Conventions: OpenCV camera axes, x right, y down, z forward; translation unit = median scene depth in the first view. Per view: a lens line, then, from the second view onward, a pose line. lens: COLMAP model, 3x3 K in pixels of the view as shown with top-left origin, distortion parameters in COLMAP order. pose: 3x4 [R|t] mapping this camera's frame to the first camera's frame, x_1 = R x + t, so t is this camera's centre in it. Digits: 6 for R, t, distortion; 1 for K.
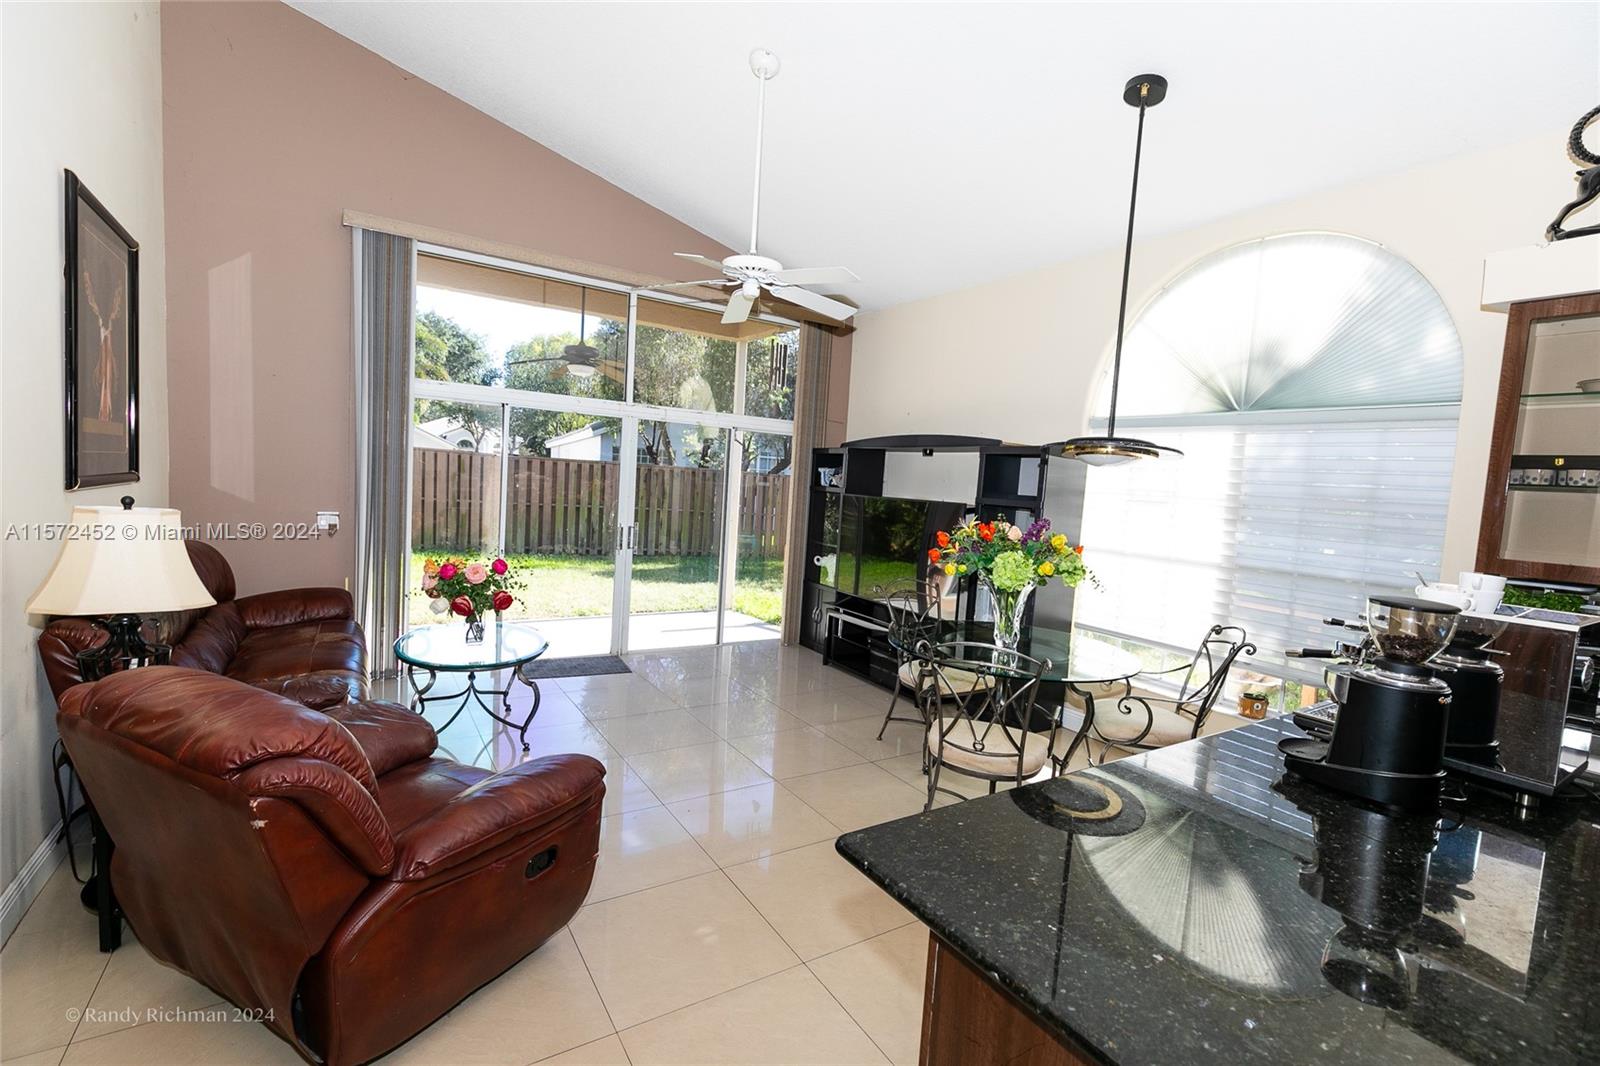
lens RADIAL K [[710.6, 0, 800.0], [0, 710.6, 533.0], [0, 0, 1]] dist [0.007003, -0.000609]
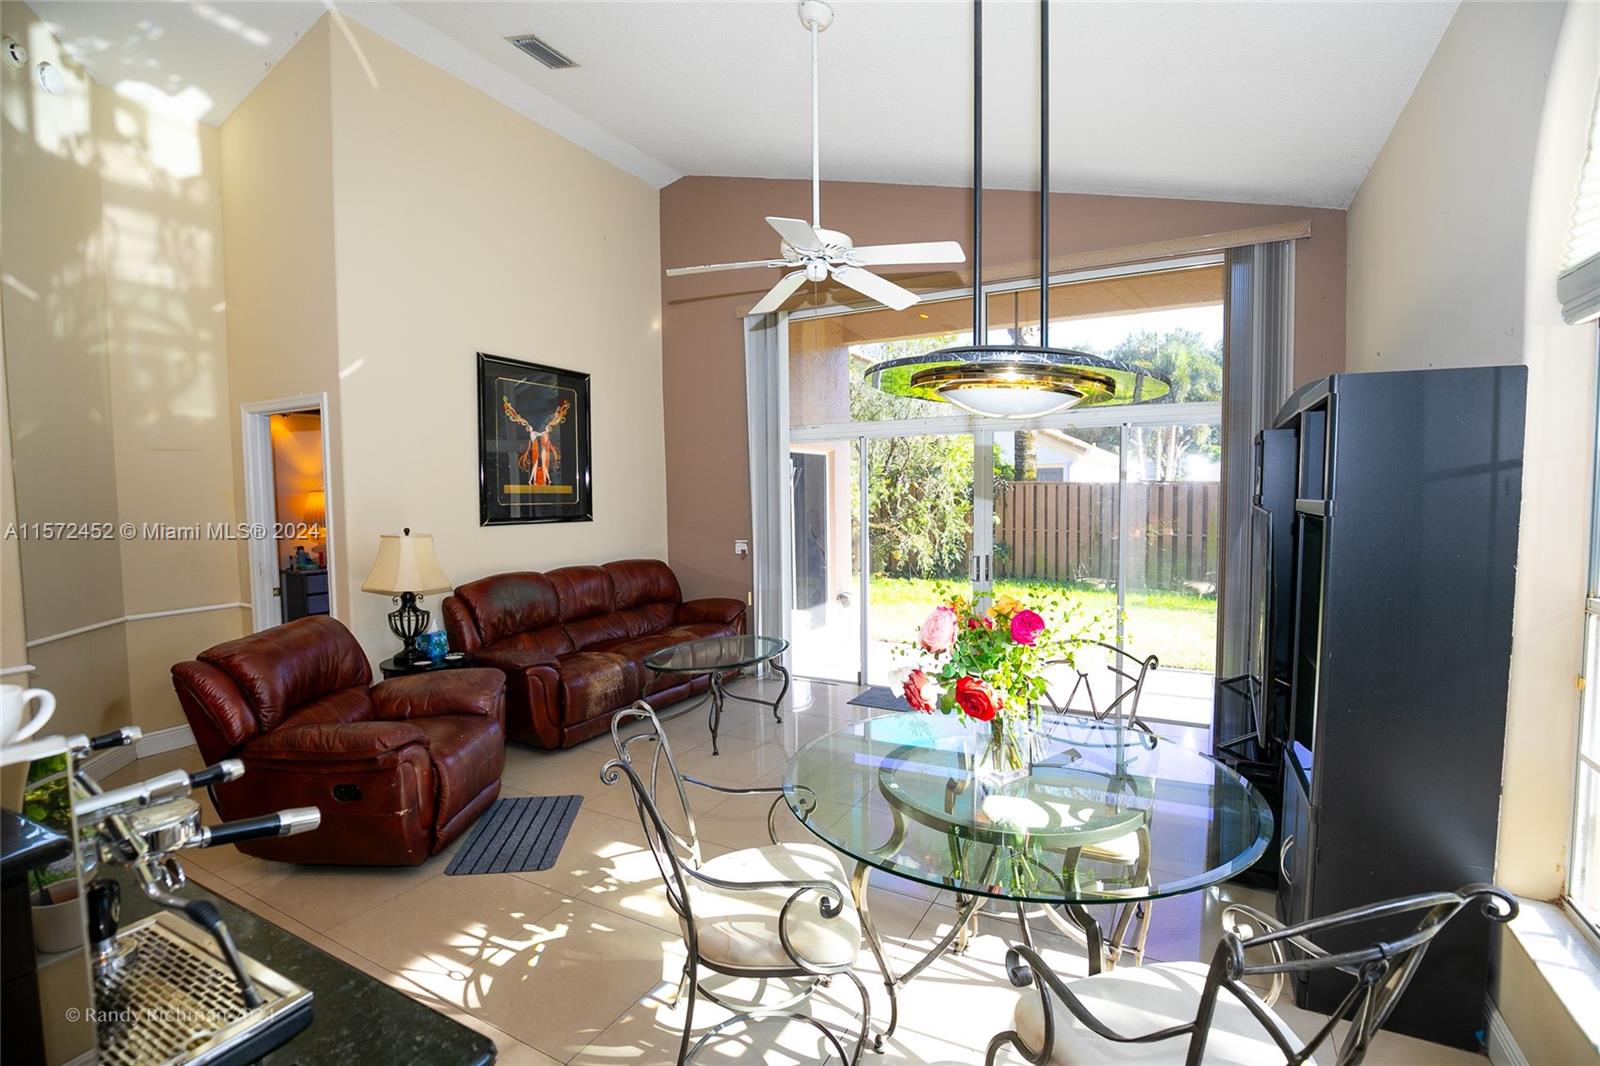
lens RADIAL K [[733.9, 0, 800.7], [0, 733.9, 535.9], [0, 0, 1]] dist [0.008476, -0.000134]
pose [[0.480586, -0.012509, -0.876859, 0.526755], [-0.028200, 0.999161, -0.029710, -0.001863], [0.876494, 0.039006, 0.479830, 0.438498]]
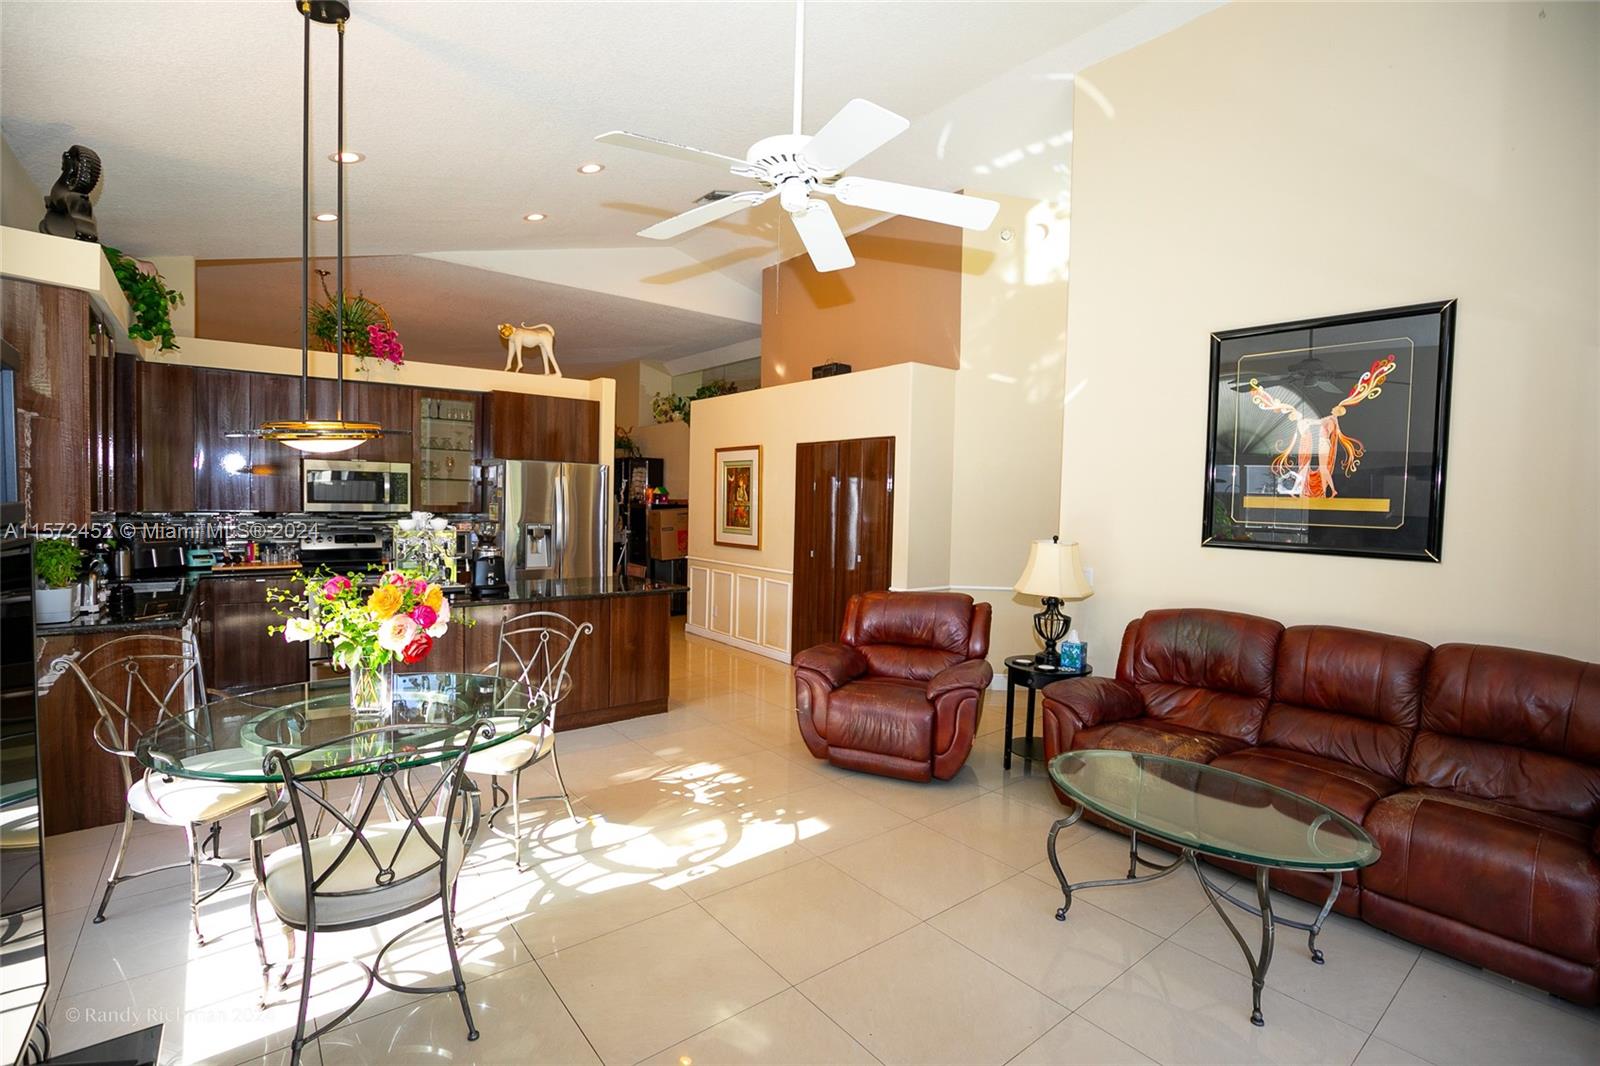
lens RADIAL K [[722.5, 0, 804.2], [0, 722.5, 528.5], [0, 0, 1]] dist [-0.030546, -0.000050]
pose [[-0.991324, -0.080925, -0.103571, -0.027995], [-0.092091, 0.989876, 0.108006, -0.095926], [0.093782, 0.116607, -0.988740, 1.260849]]
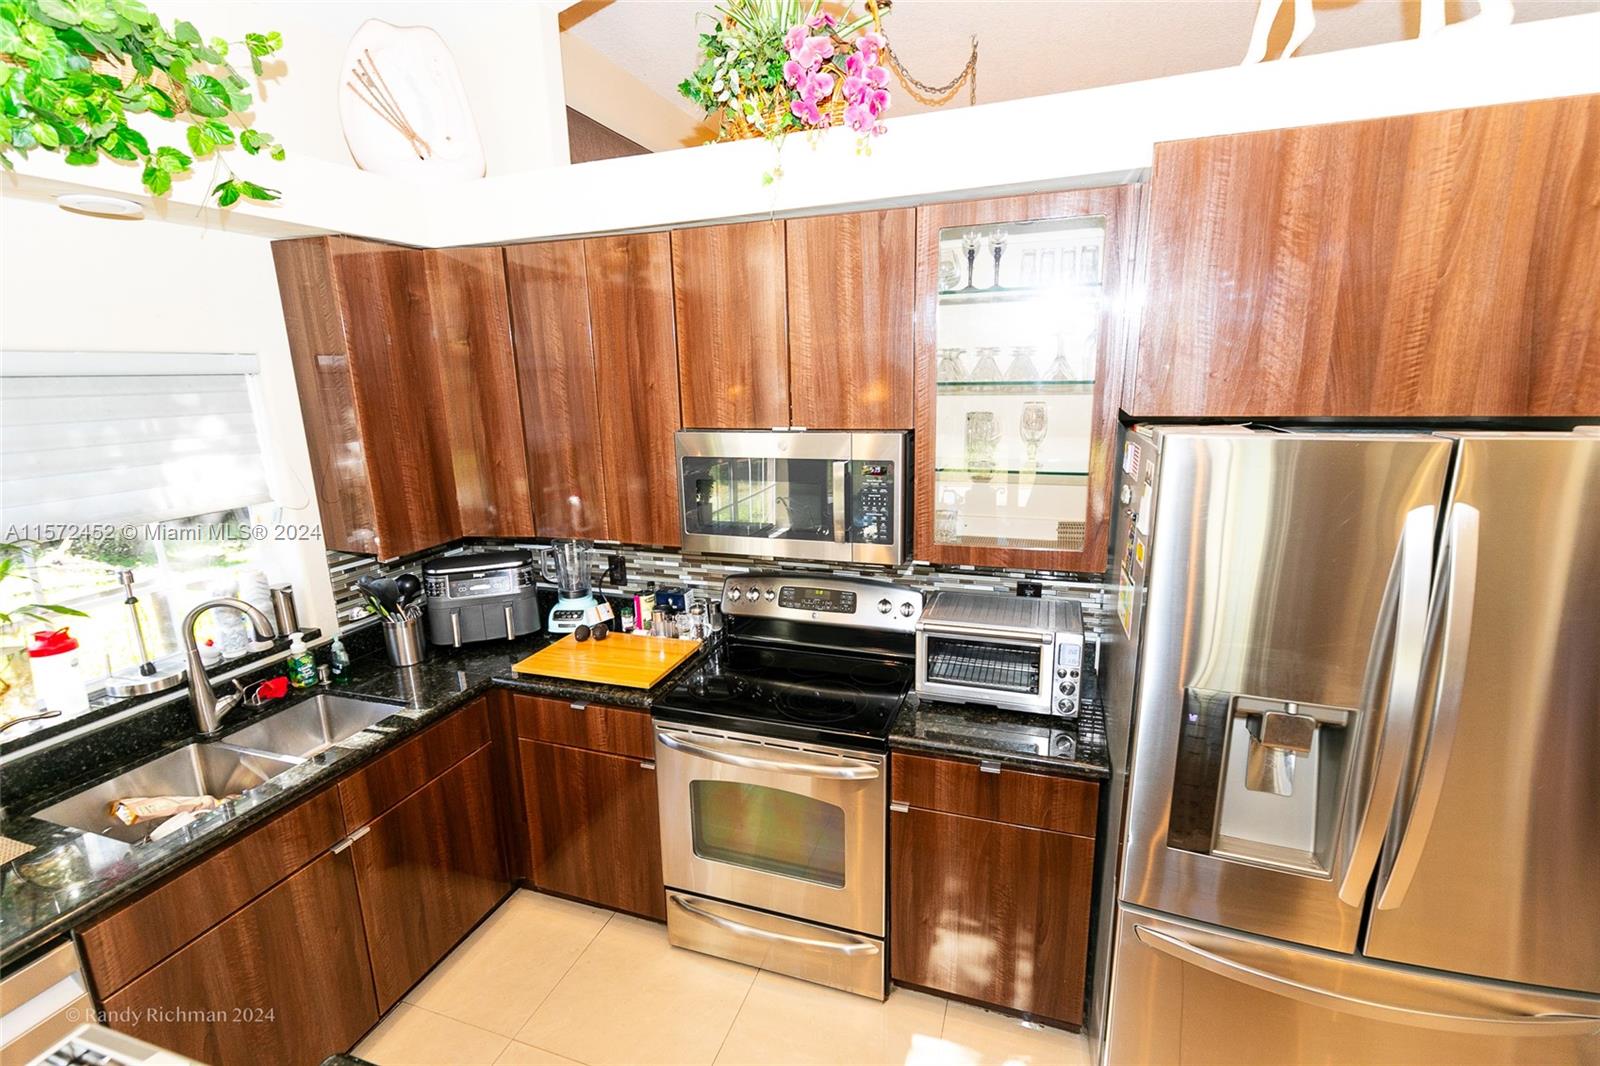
lens RADIAL K [[710.6, 0, 800.0], [0, 710.6, 533.0], [0, 0, 1]] dist [0.007003, -0.000609]
pose [[-0.613746, -0.223829, 0.757111, 0.218791], [0.043869, 0.947820, 0.315772, -0.093460], [-0.788284, 0.227018, -0.571902, 0.288470]]
